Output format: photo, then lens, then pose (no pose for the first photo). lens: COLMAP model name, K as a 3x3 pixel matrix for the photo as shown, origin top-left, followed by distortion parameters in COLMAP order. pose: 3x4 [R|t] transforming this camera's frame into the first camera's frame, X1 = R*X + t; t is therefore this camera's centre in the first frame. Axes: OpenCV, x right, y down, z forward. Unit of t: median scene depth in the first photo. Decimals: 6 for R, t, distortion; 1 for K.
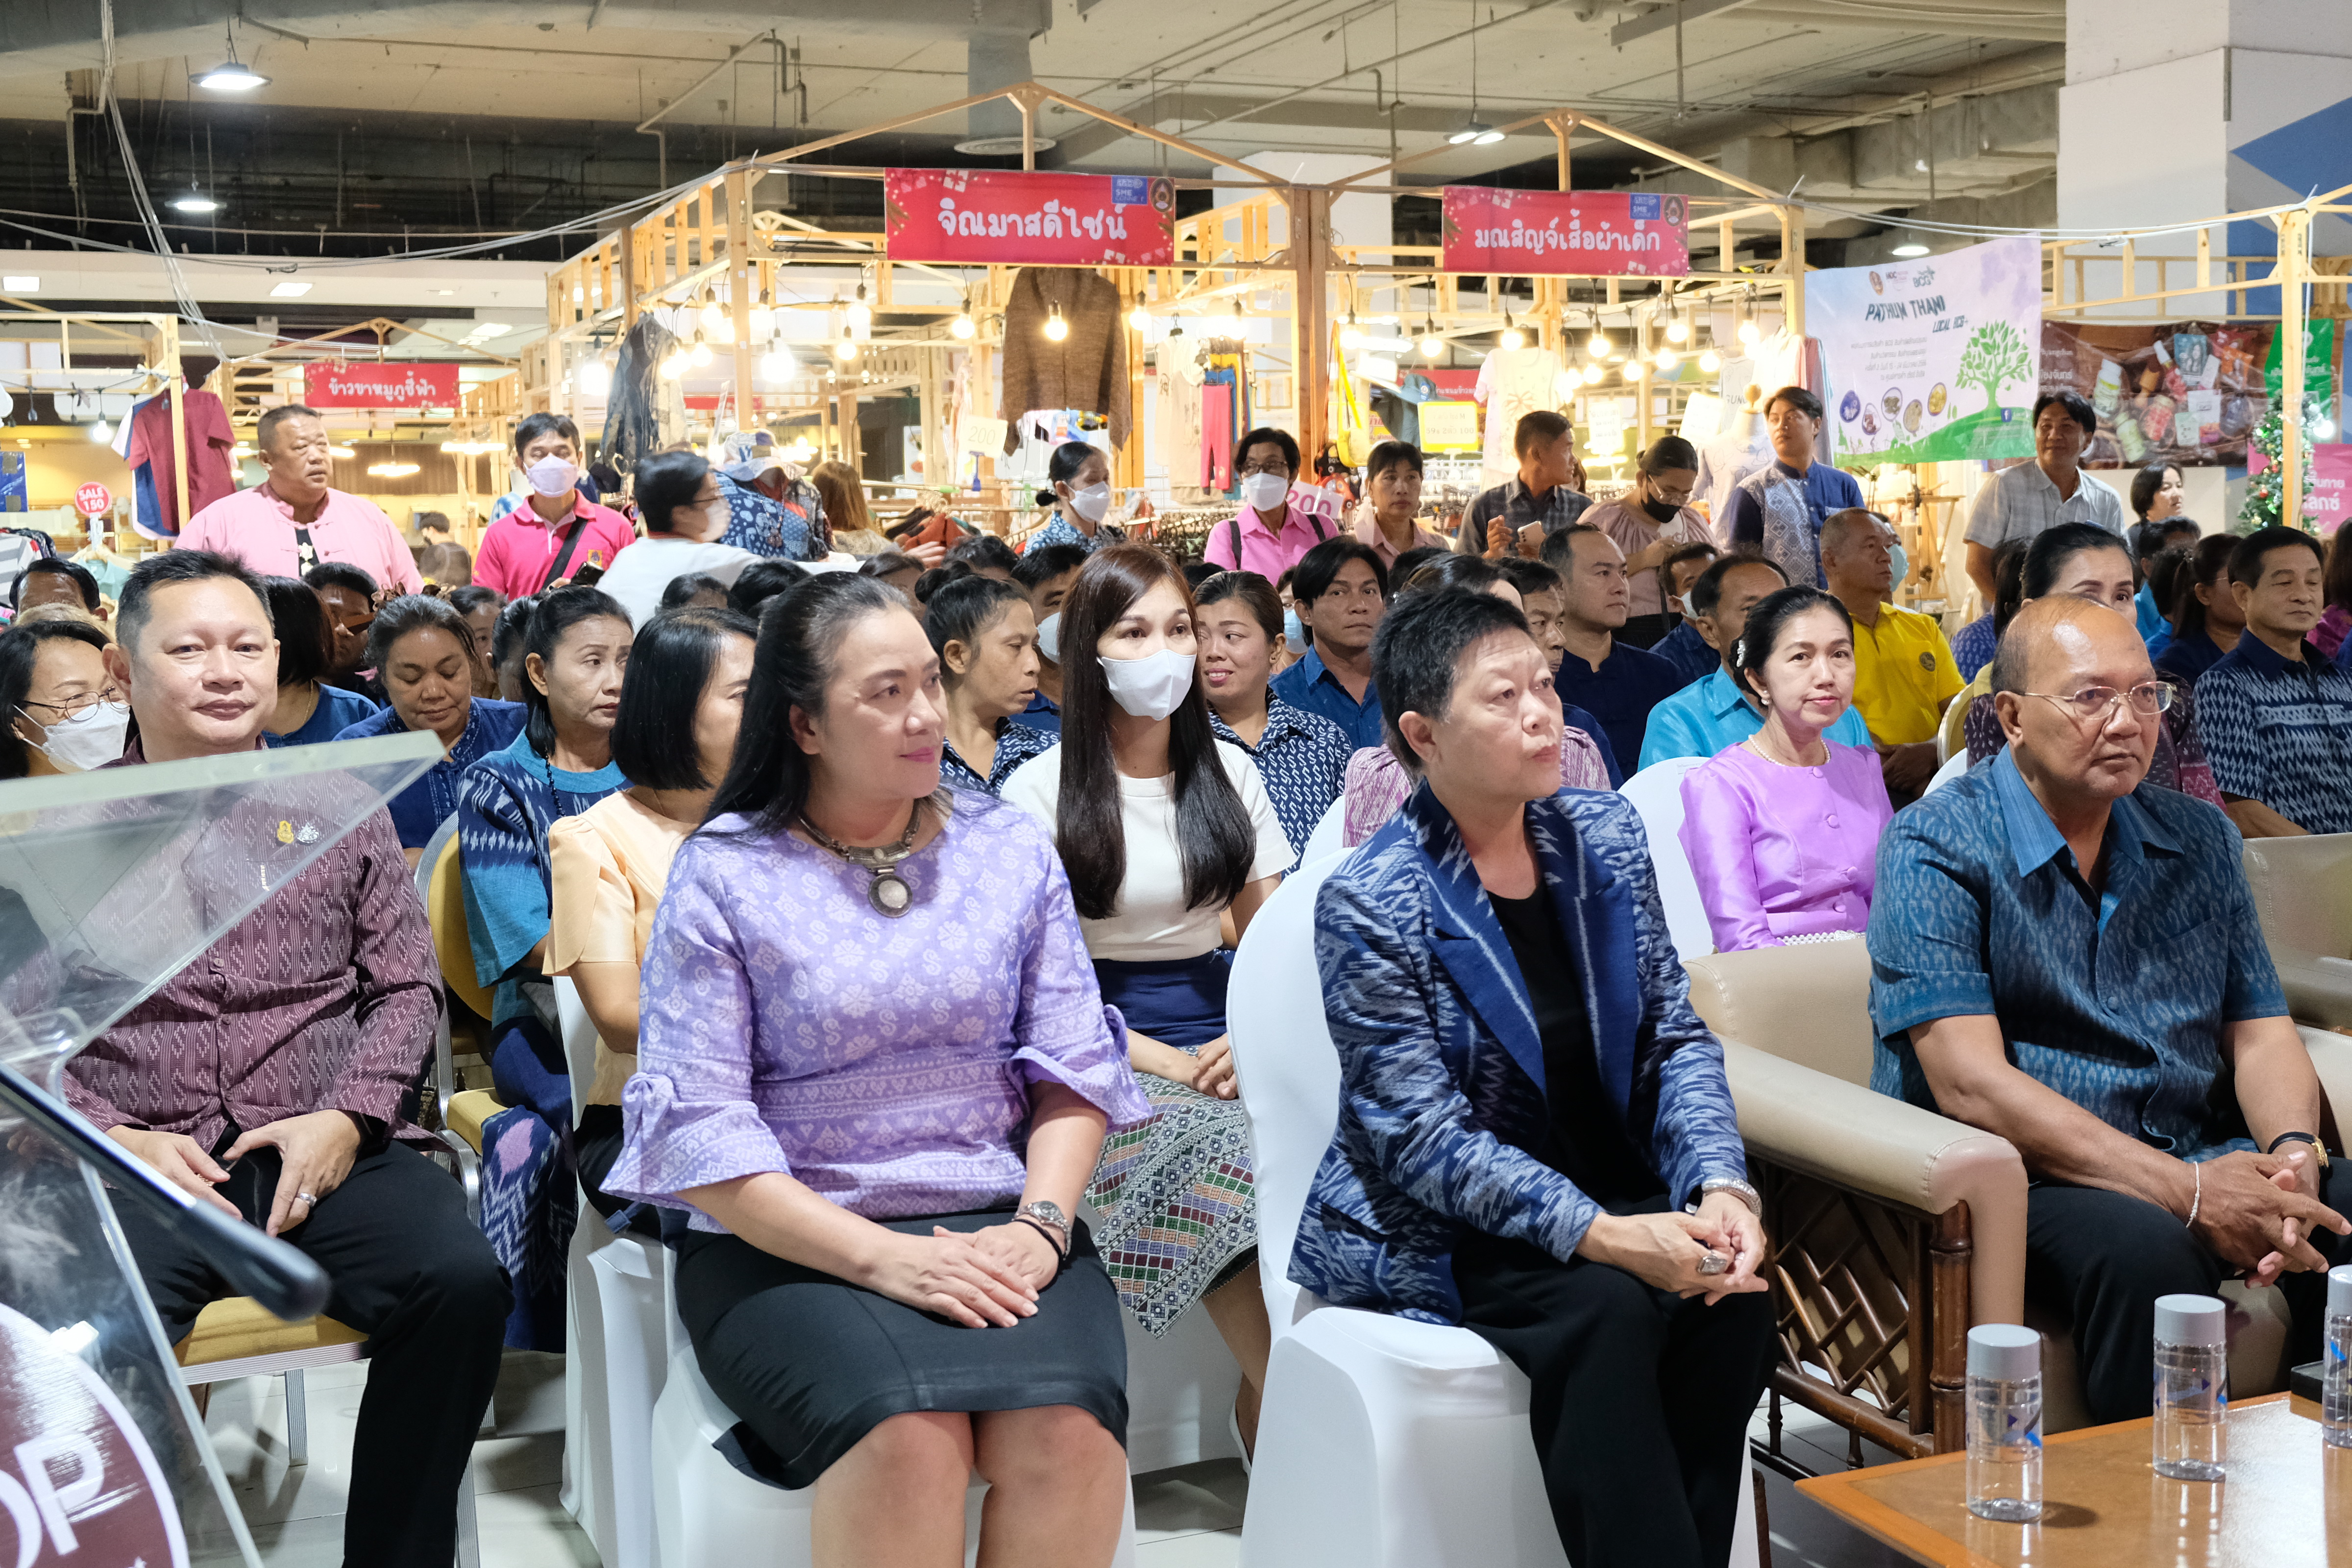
lens RADIAL K [[2686.2, 0, 1176.5], [0, 2686.2, 792.1], [0, 0, 1]] dist [0.015908, 0.000000]
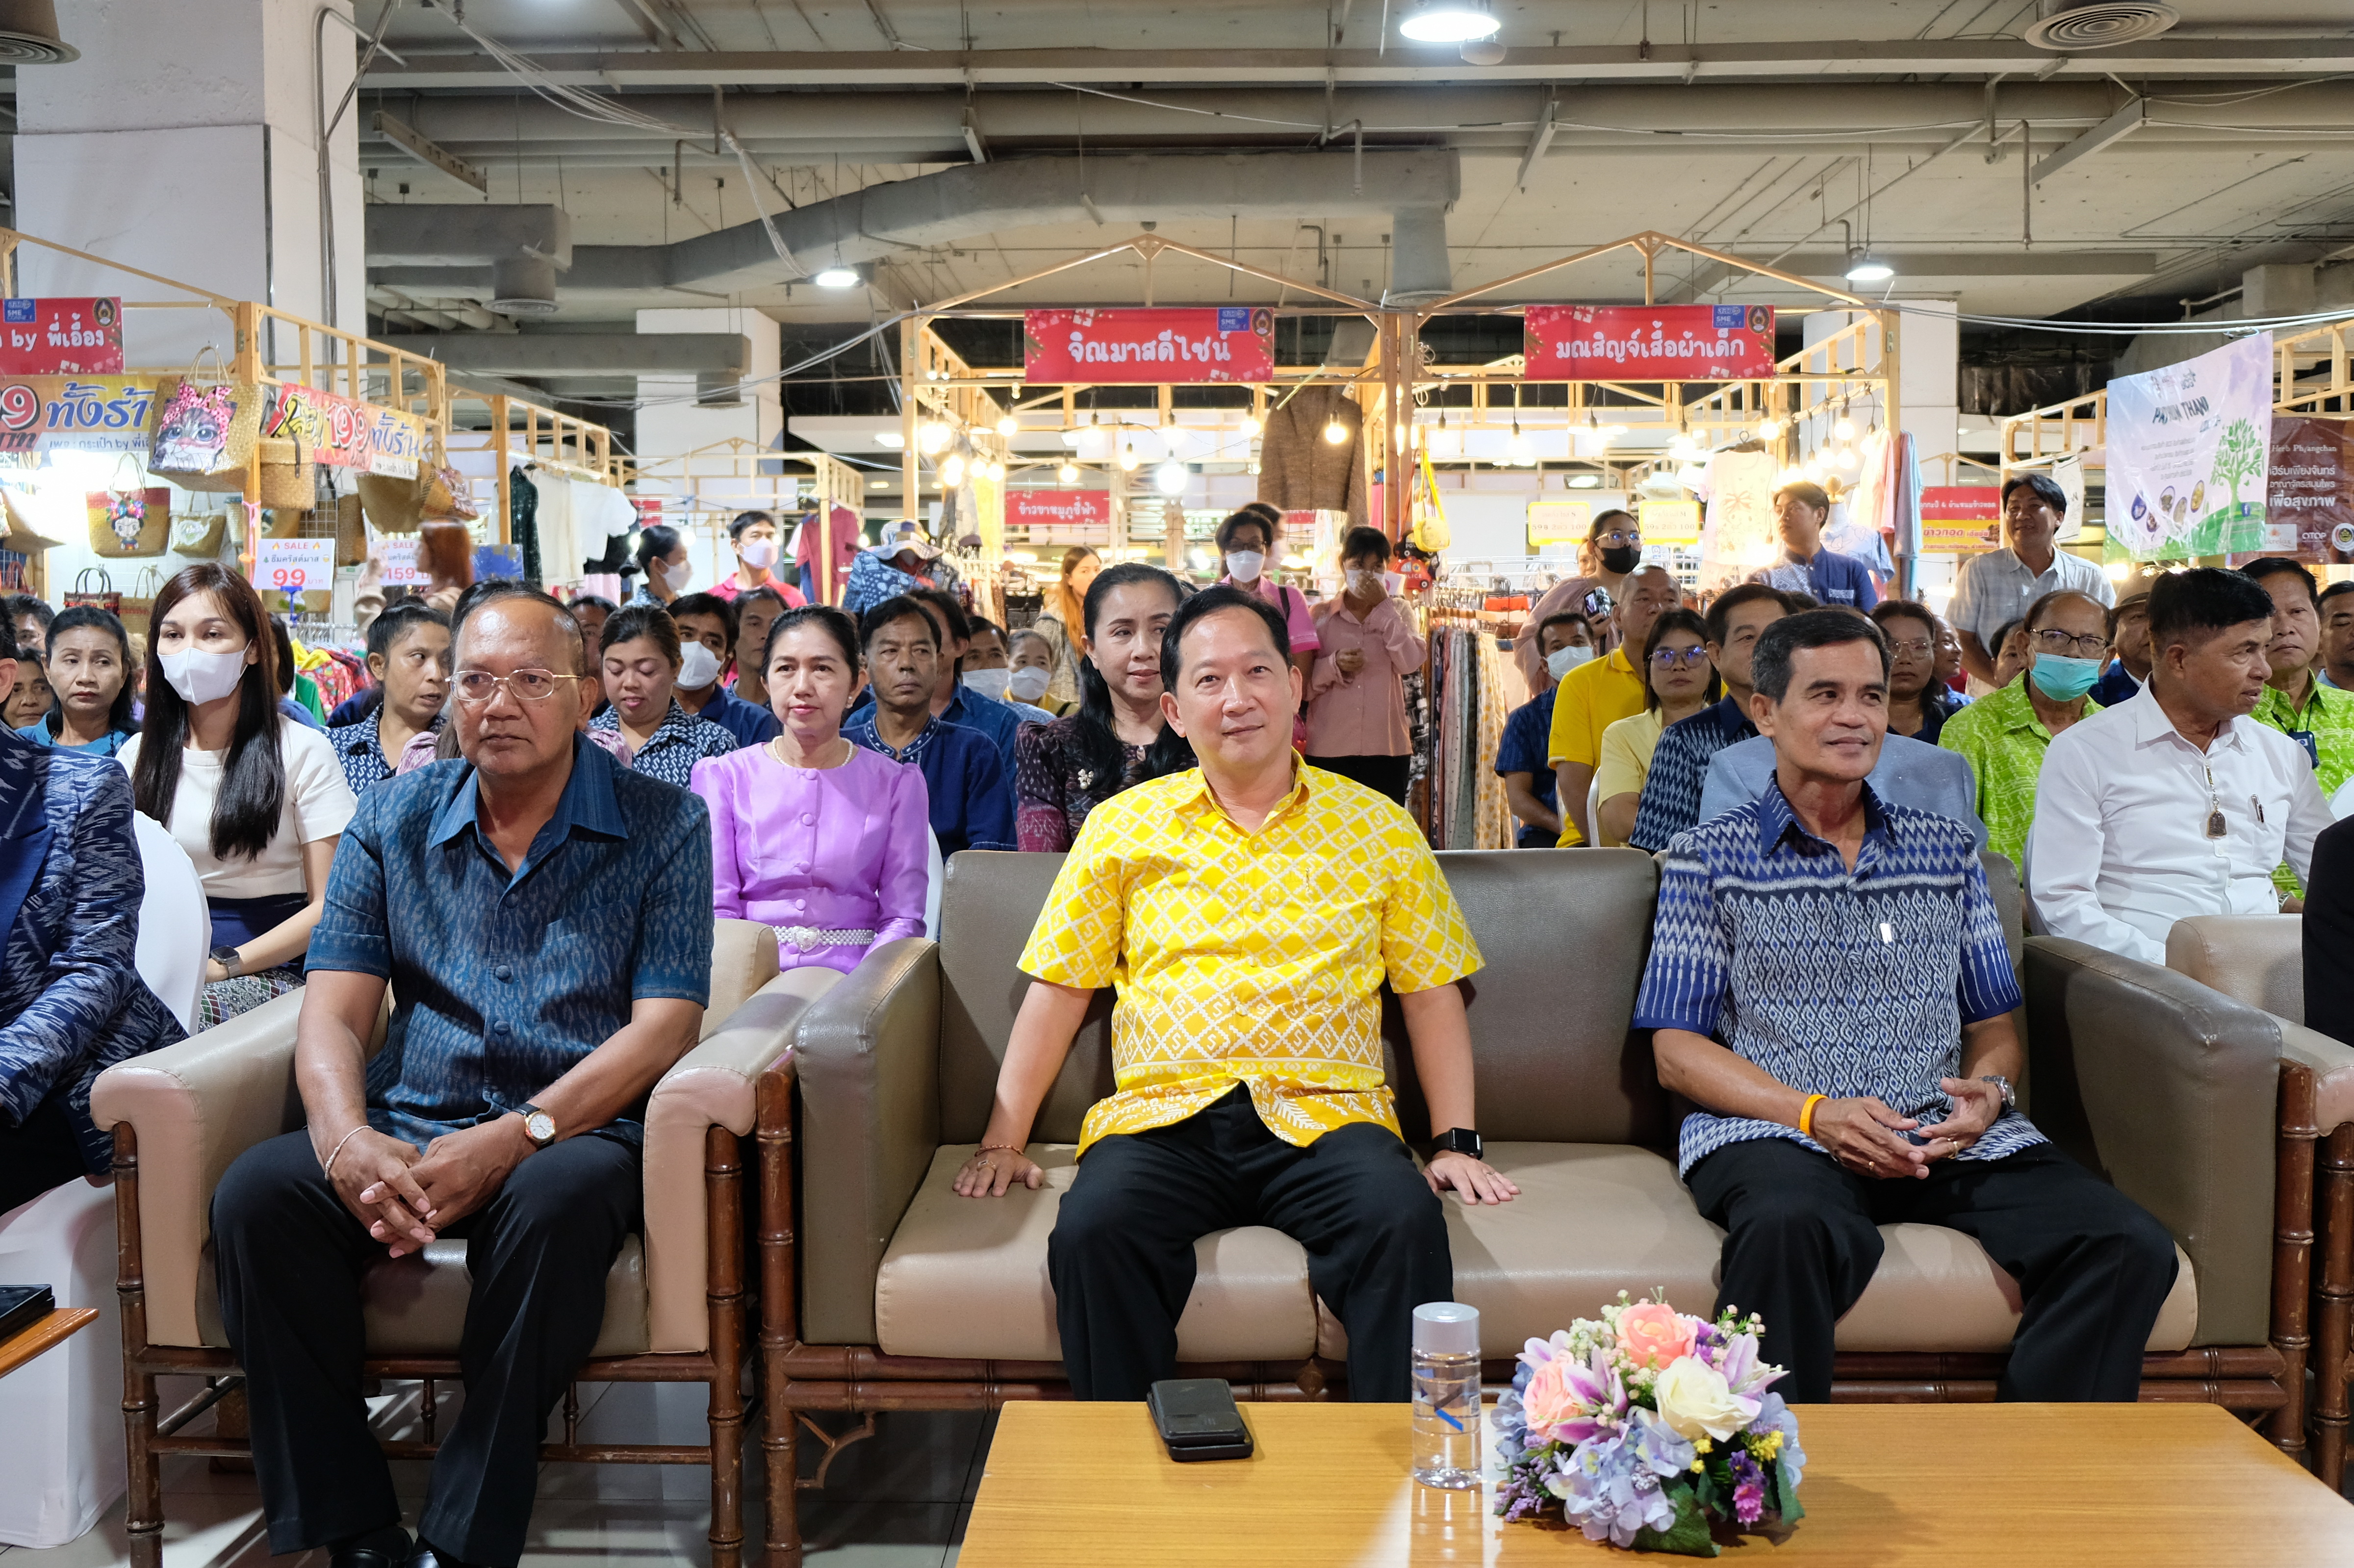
lens RADIAL K [[2148.6, 0, 1183.4], [0, 2148.6, 758.1], [0, 0, 1]] dist [0.019060, -0.018709]
pose [[0.916716, 0.037077, -0.397815, 0.339138], [-0.054223, 0.998018, -0.031934, 0.002404], [0.395843, 0.050845, 0.916910, 0.120426]]
